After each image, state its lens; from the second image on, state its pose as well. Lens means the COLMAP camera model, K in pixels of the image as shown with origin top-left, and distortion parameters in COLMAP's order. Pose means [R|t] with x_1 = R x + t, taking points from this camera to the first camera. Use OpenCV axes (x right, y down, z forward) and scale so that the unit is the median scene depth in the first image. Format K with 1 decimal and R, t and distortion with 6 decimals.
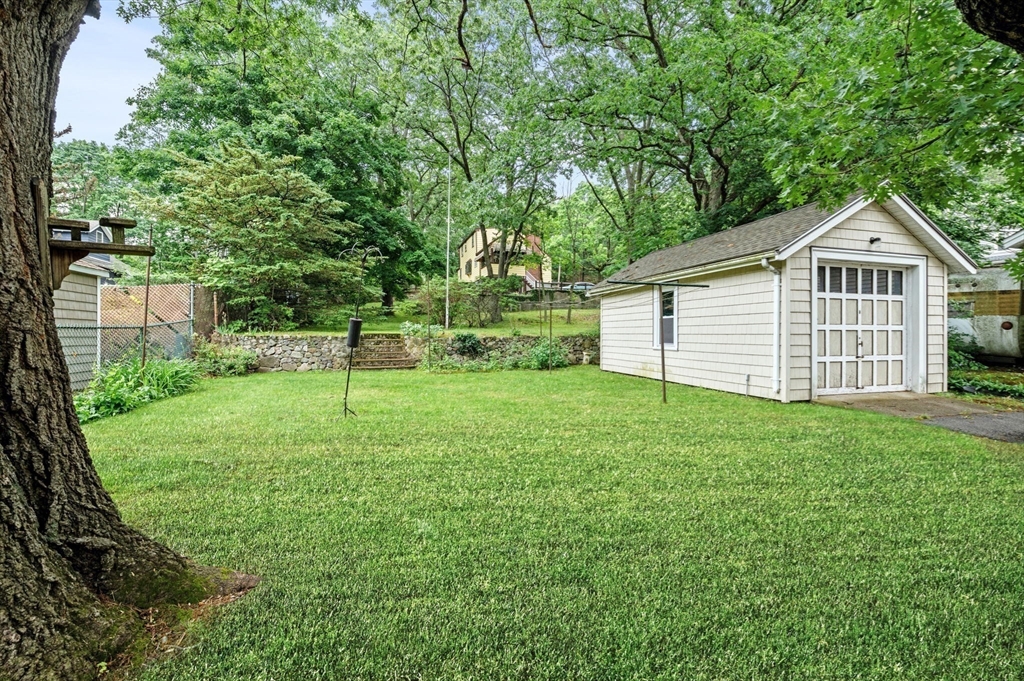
lens RADIAL K [[435.4, 0, 514.4], [0, 435.4, 330.8], [0, 0, 1]] dist [-0.003931, 0.000053]
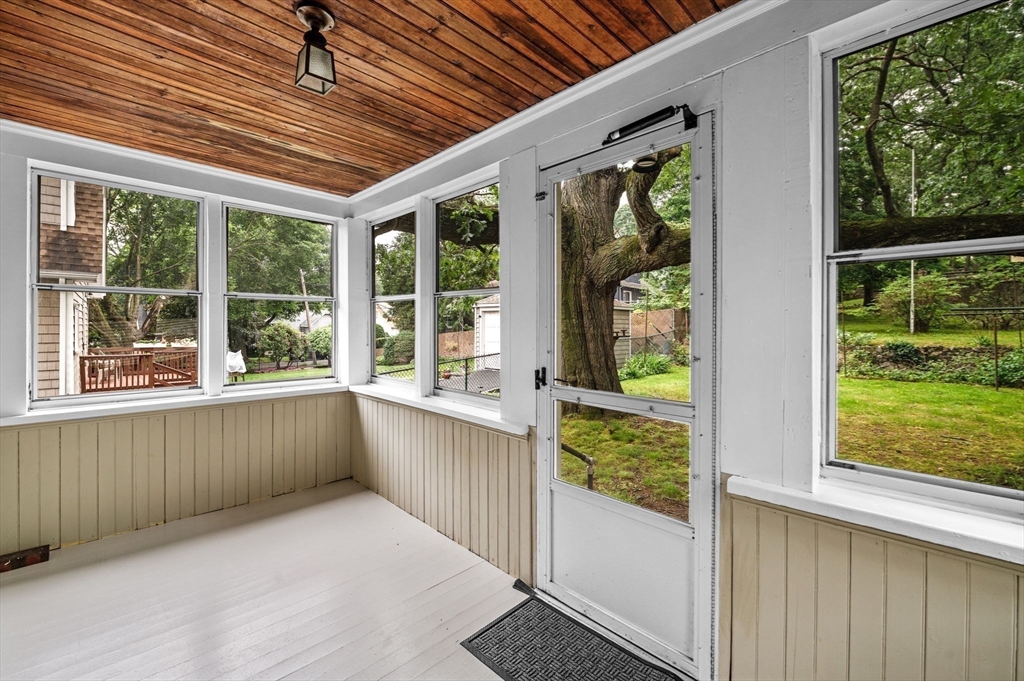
lens RADIAL K [[421.7, 0, 503.7], [0, 421.7, 335.5], [0, 0, 1]] dist [-0.009279, -0.000072]
pose [[0.479338, 0.015417, -0.877495, 0.450149], [0.008524, 0.999717, 0.022221, -0.058897], [0.877589, -0.018131, 0.479071, -0.424047]]
